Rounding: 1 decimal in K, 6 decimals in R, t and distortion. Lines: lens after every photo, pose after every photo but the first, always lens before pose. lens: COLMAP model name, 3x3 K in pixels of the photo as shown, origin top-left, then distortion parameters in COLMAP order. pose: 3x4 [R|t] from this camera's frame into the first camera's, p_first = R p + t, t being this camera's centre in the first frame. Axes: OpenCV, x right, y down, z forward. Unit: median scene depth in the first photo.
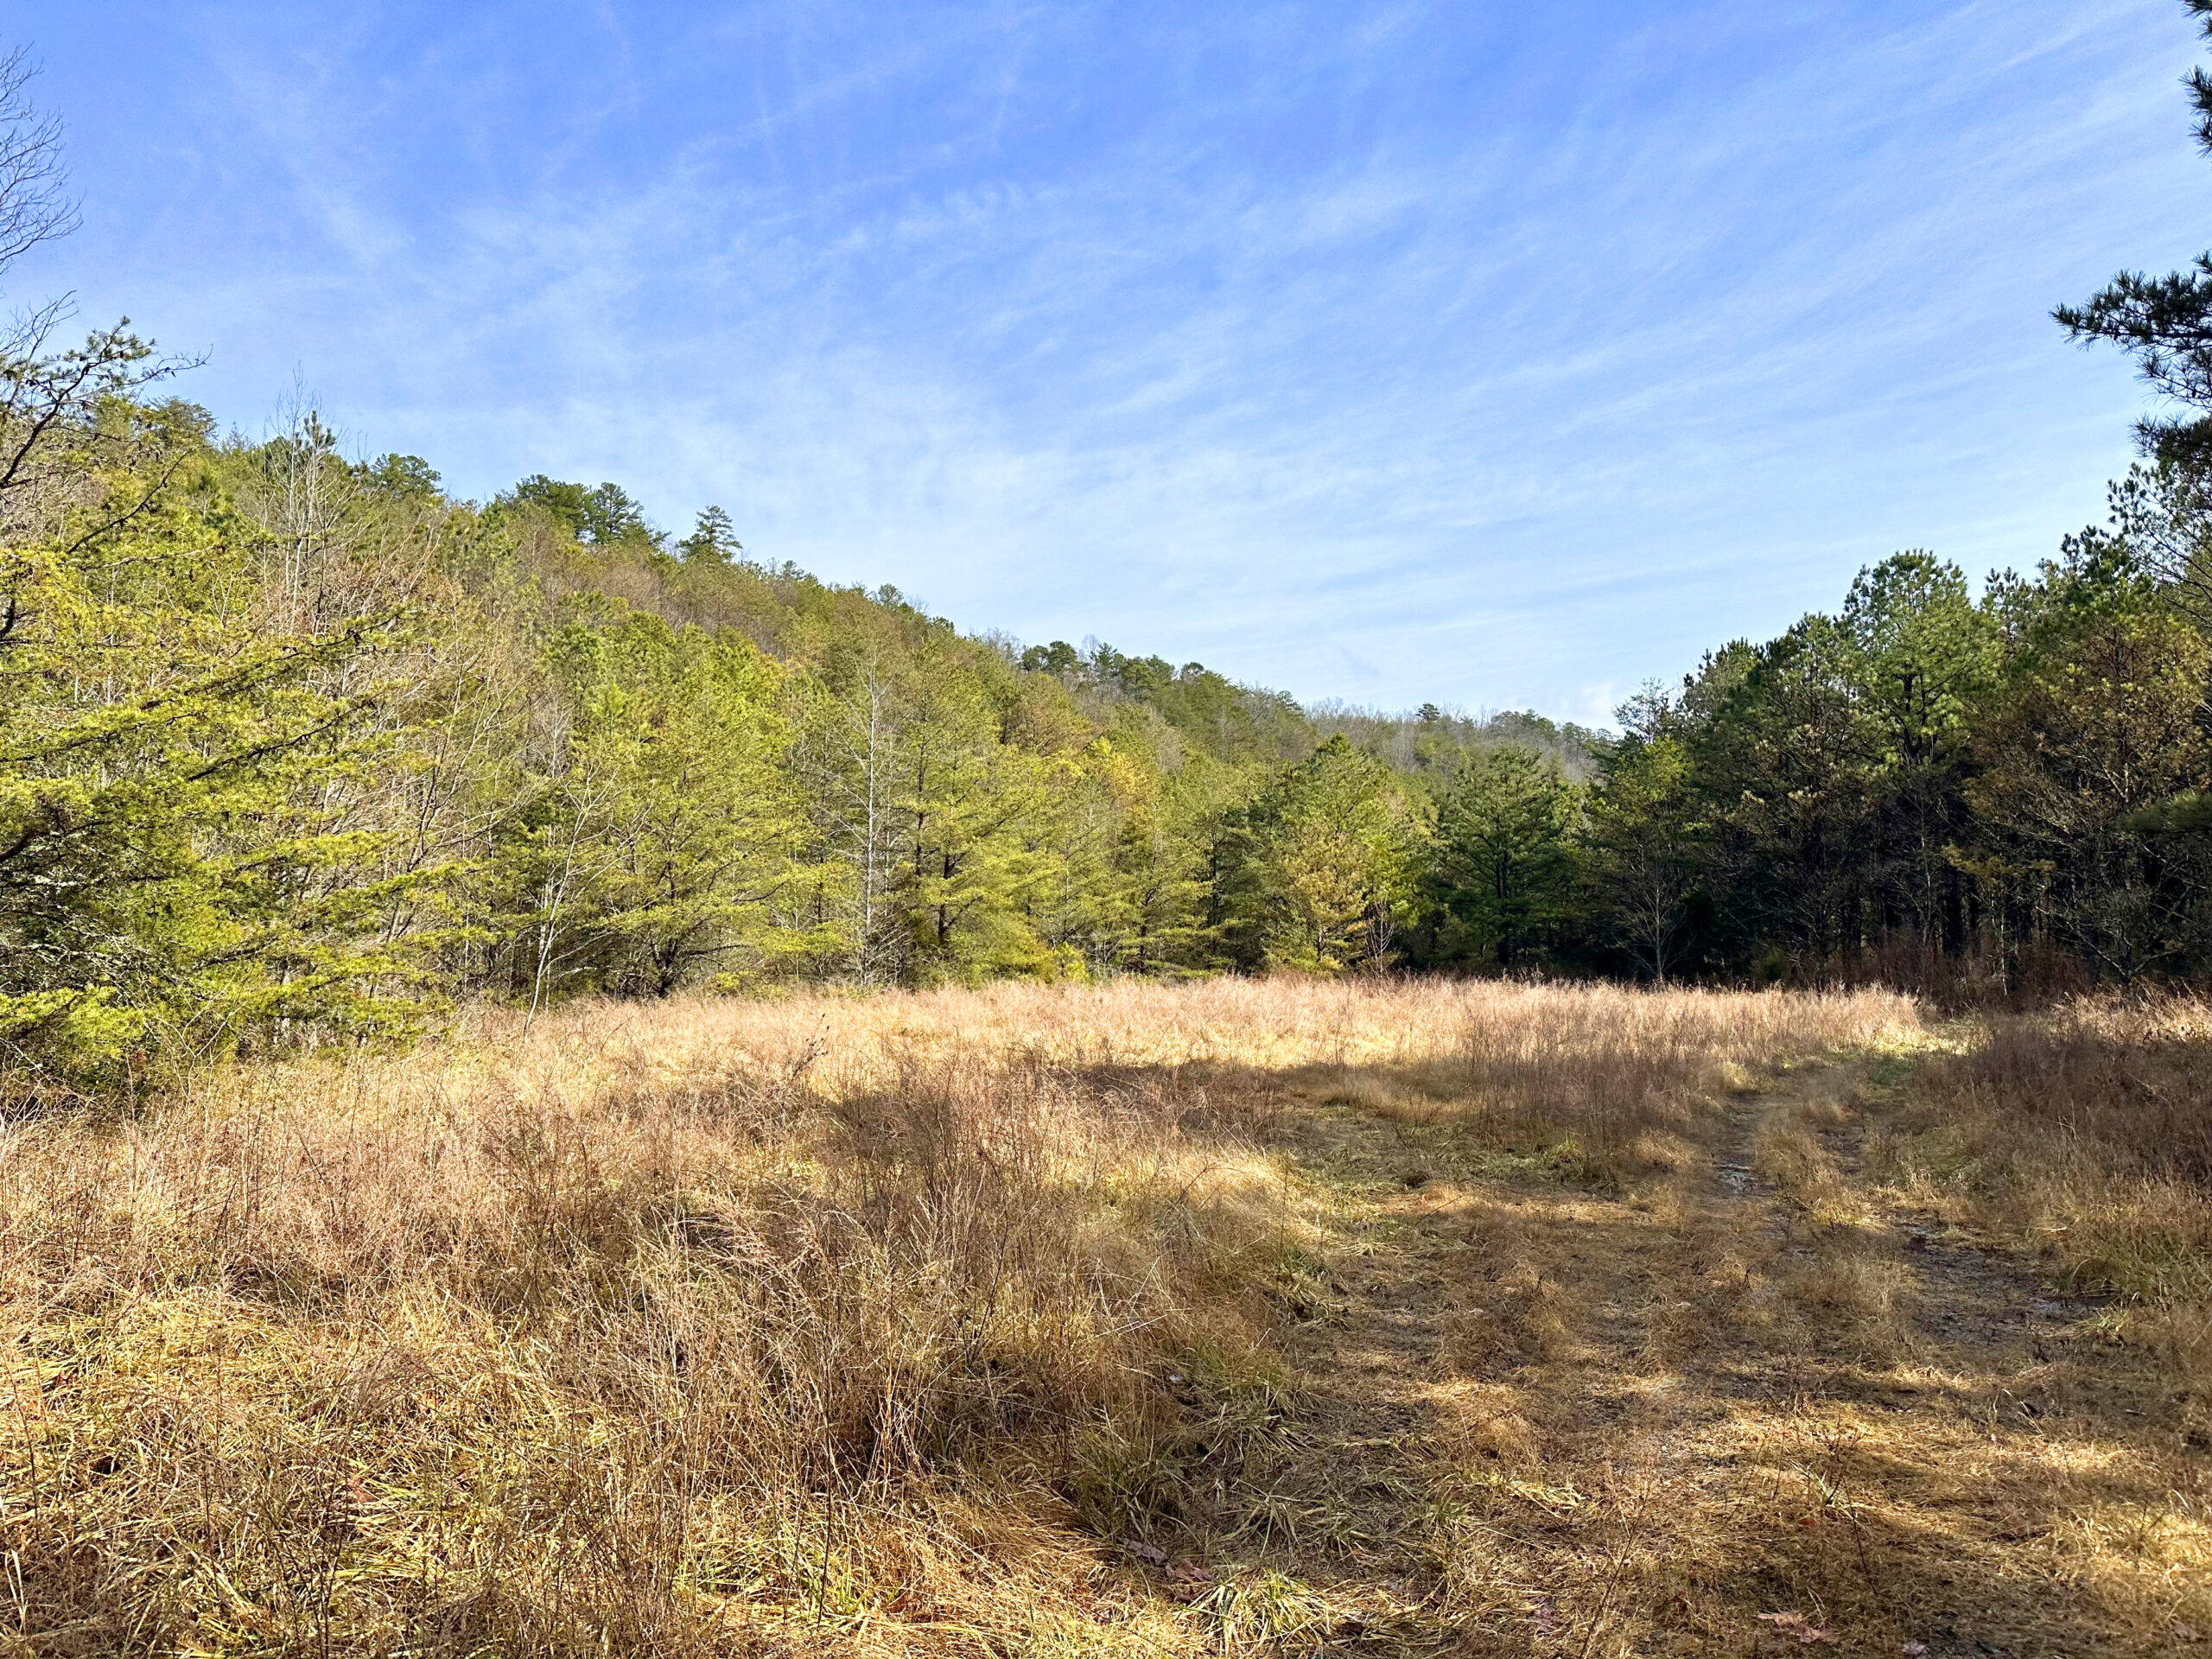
lens RADIAL K [[1546.8, 0, 1139.3], [0, 1546.8, 996.3], [0, 0, 1]] dist [0.070403, -0.108903]
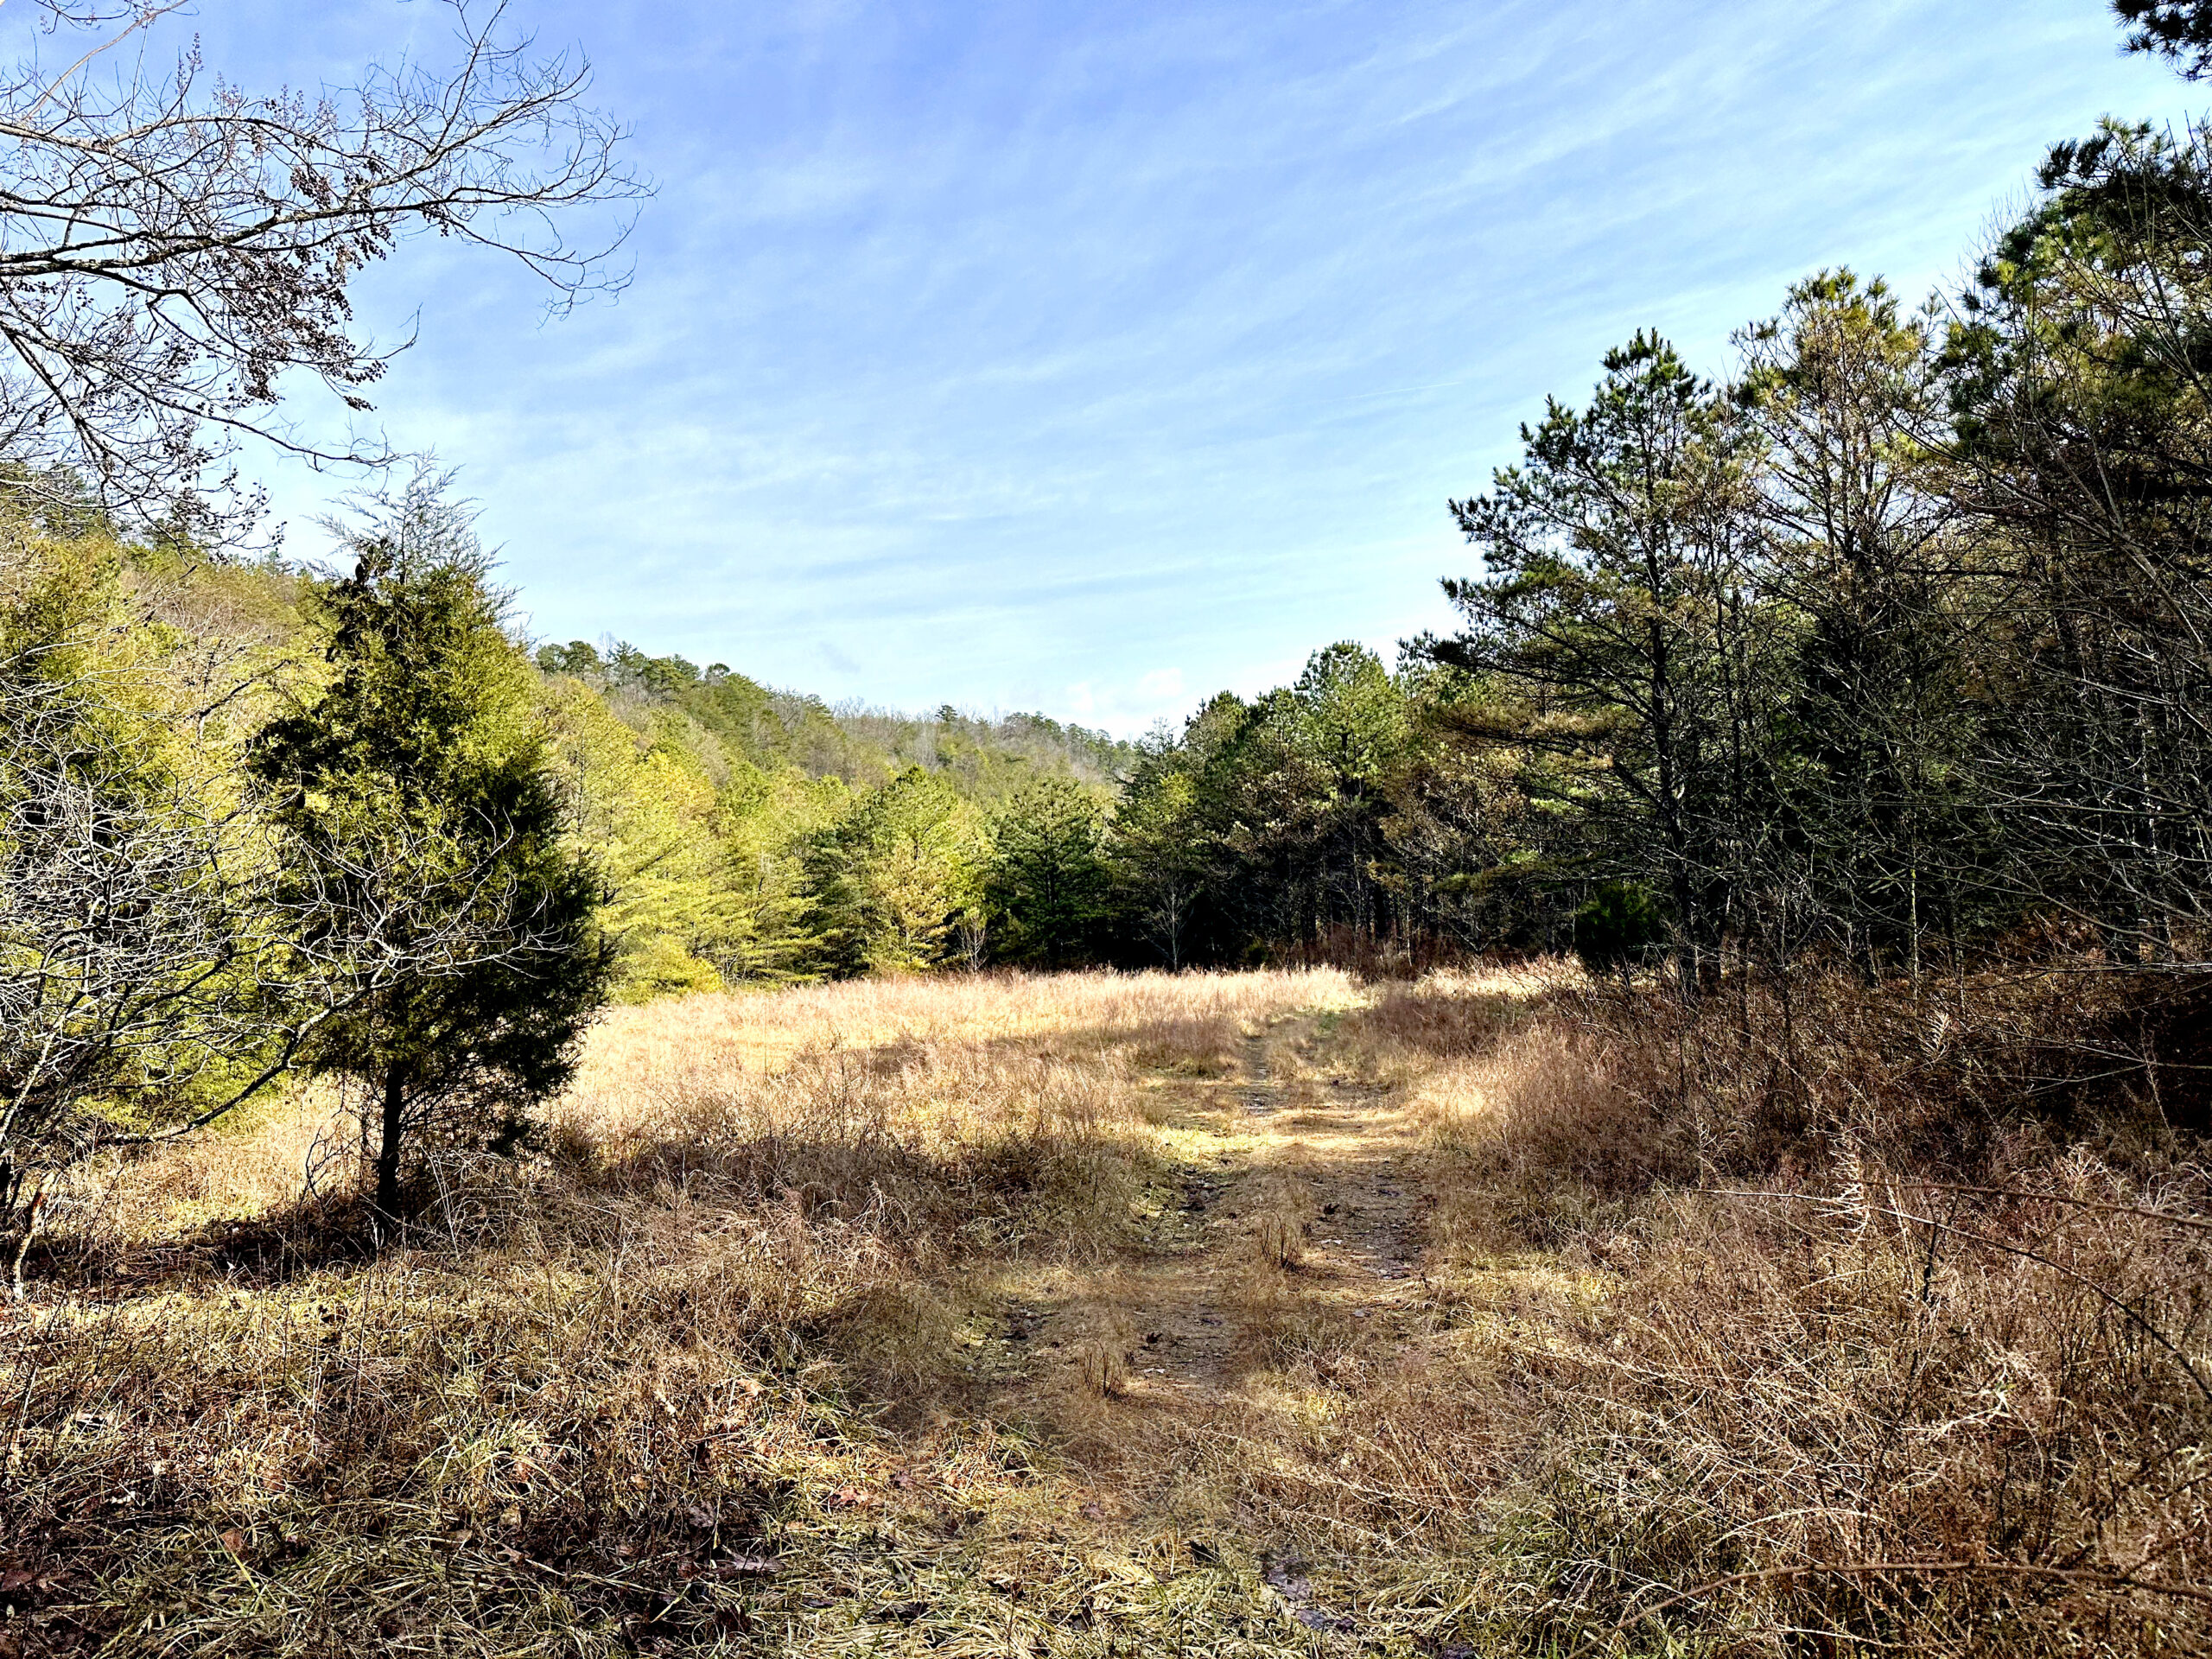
lens RADIAL K [[1546.8, 0, 1139.3], [0, 1546.8, 996.3], [0, 0, 1]] dist [0.070403, -0.108903]
pose [[0.946945, -0.055523, 0.316562, -0.082121], [0.049745, 0.998415, 0.026312, -0.016570], [-0.317522, -0.009169, 0.948207, -0.153252]]
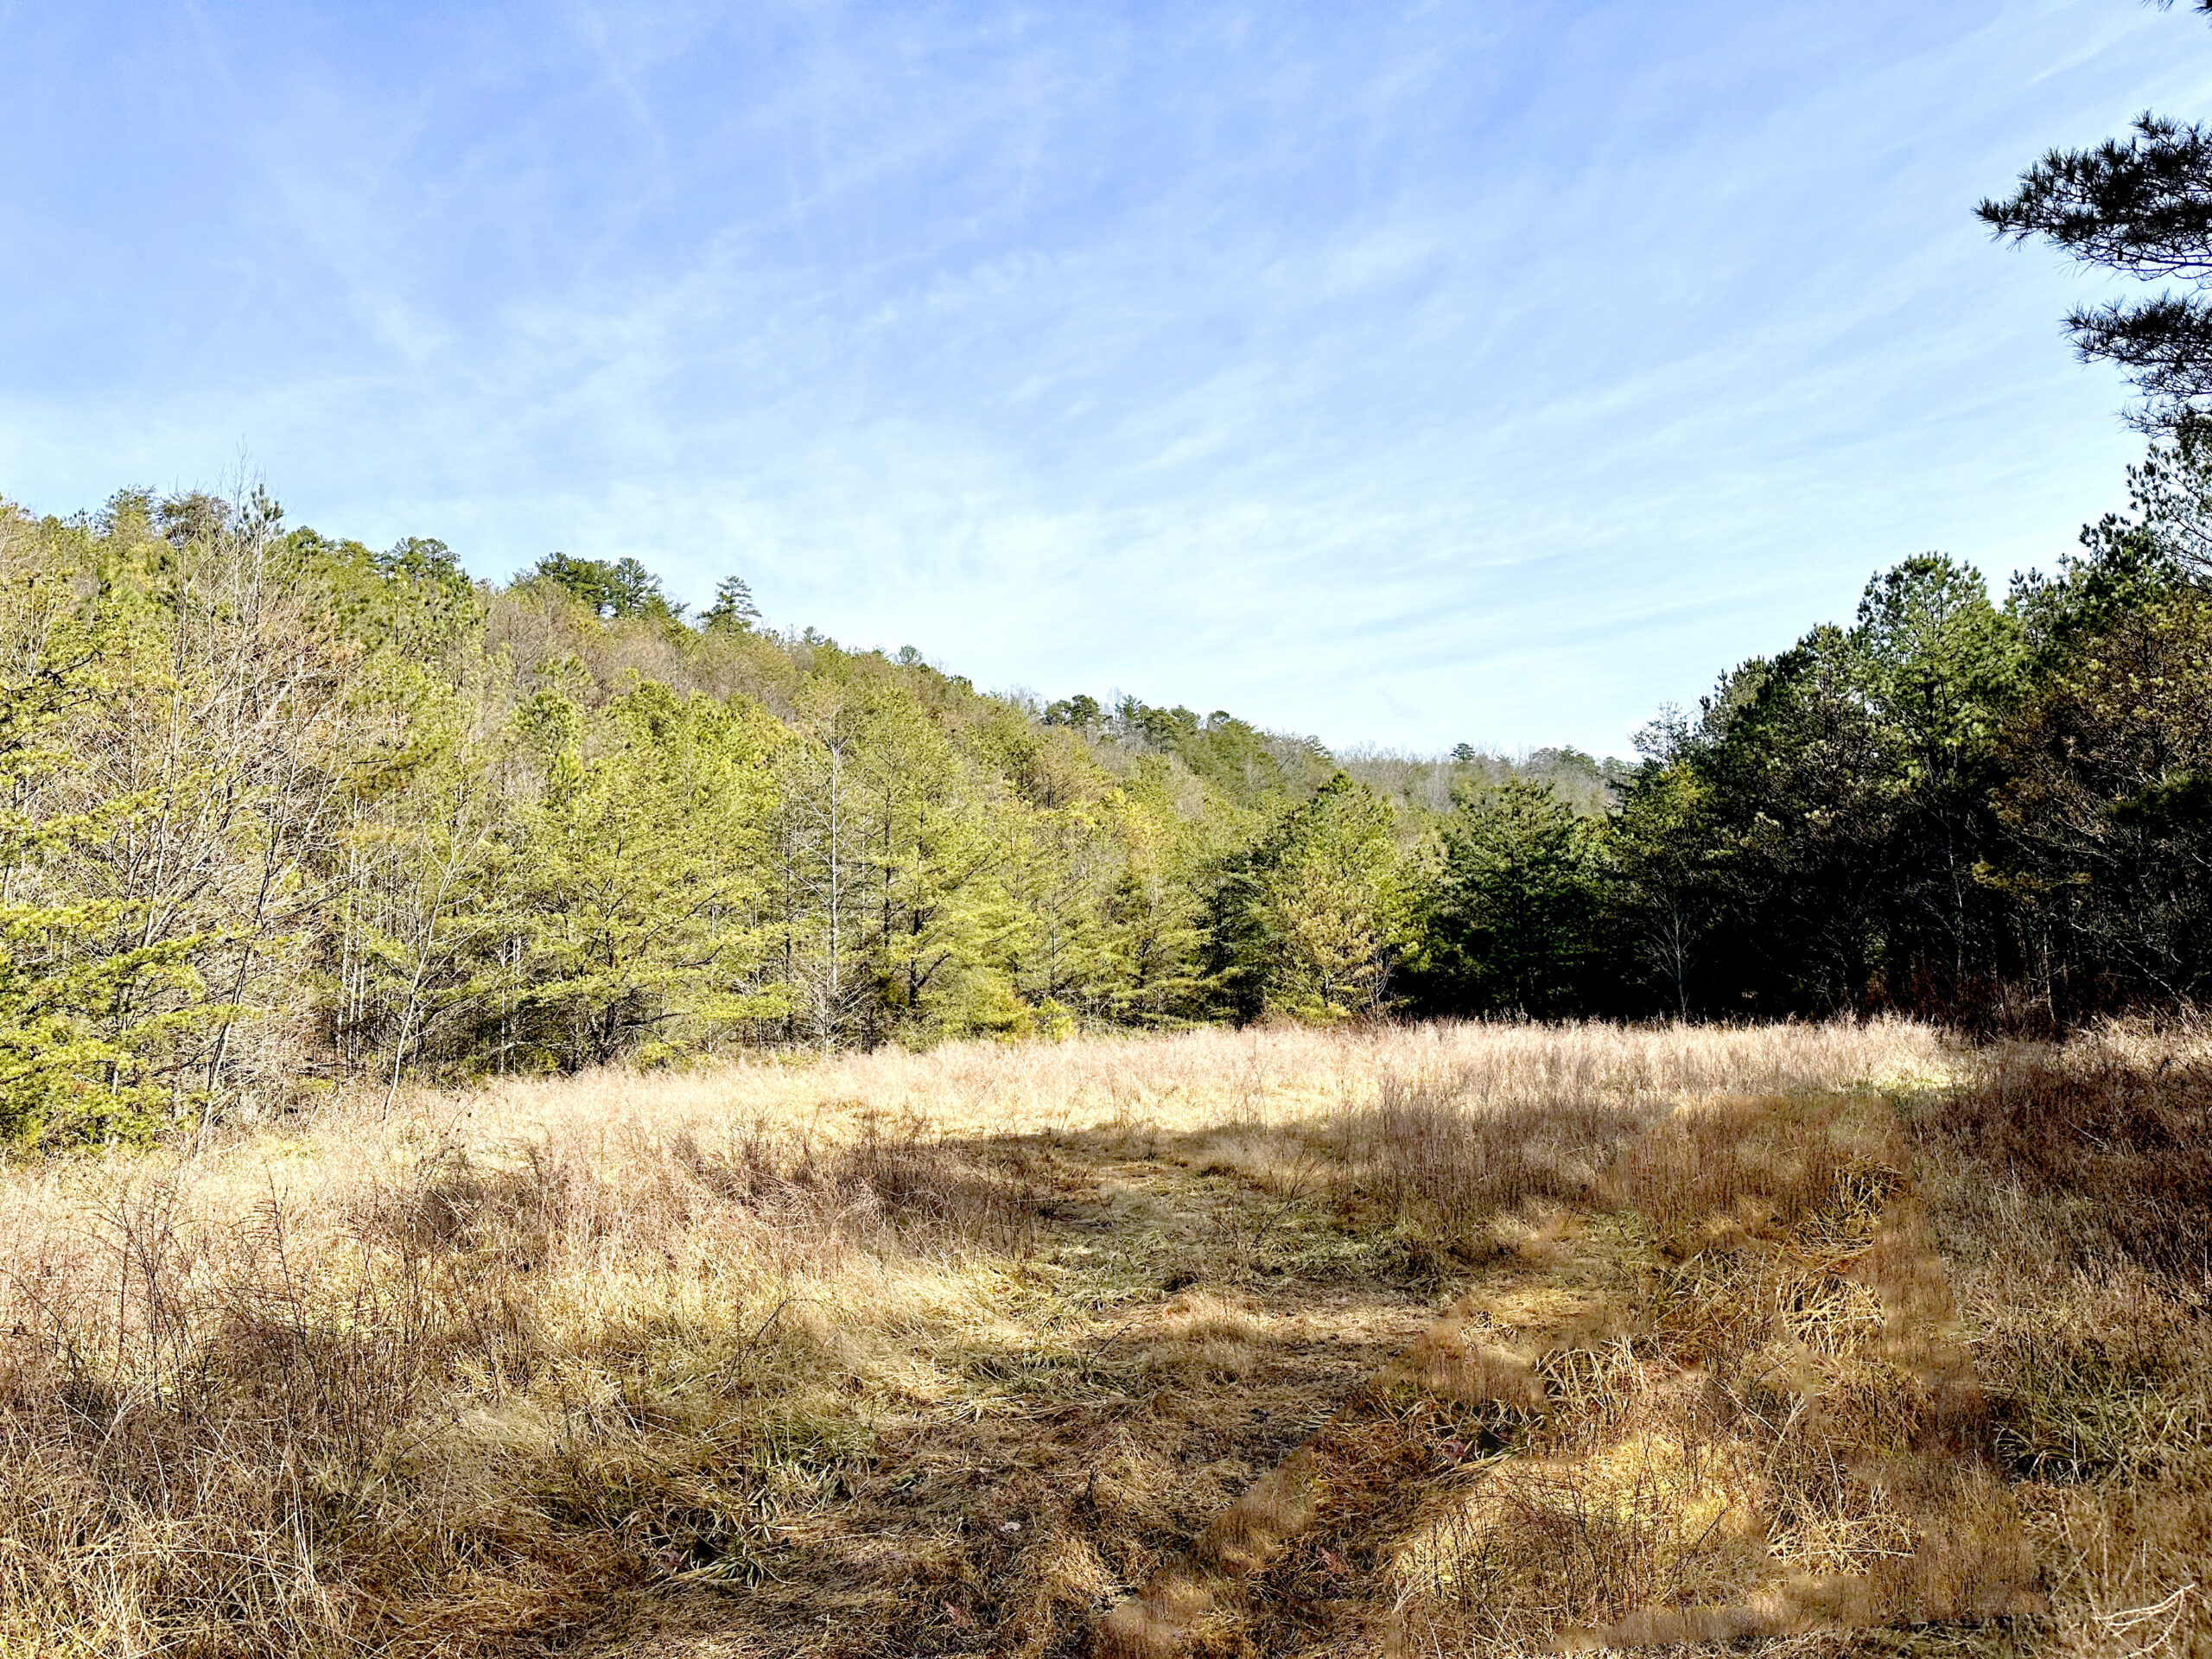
lens RADIAL K [[1546.8, 0, 1139.3], [0, 1546.8, 996.3], [0, 0, 1]] dist [0.070403, -0.108903]
pose [[0.998717, -0.034404, -0.037157, 0.032336], [0.033105, 0.998838, -0.035036, -0.000225], [0.038320, 0.033761, 0.998695, 0.033710]]
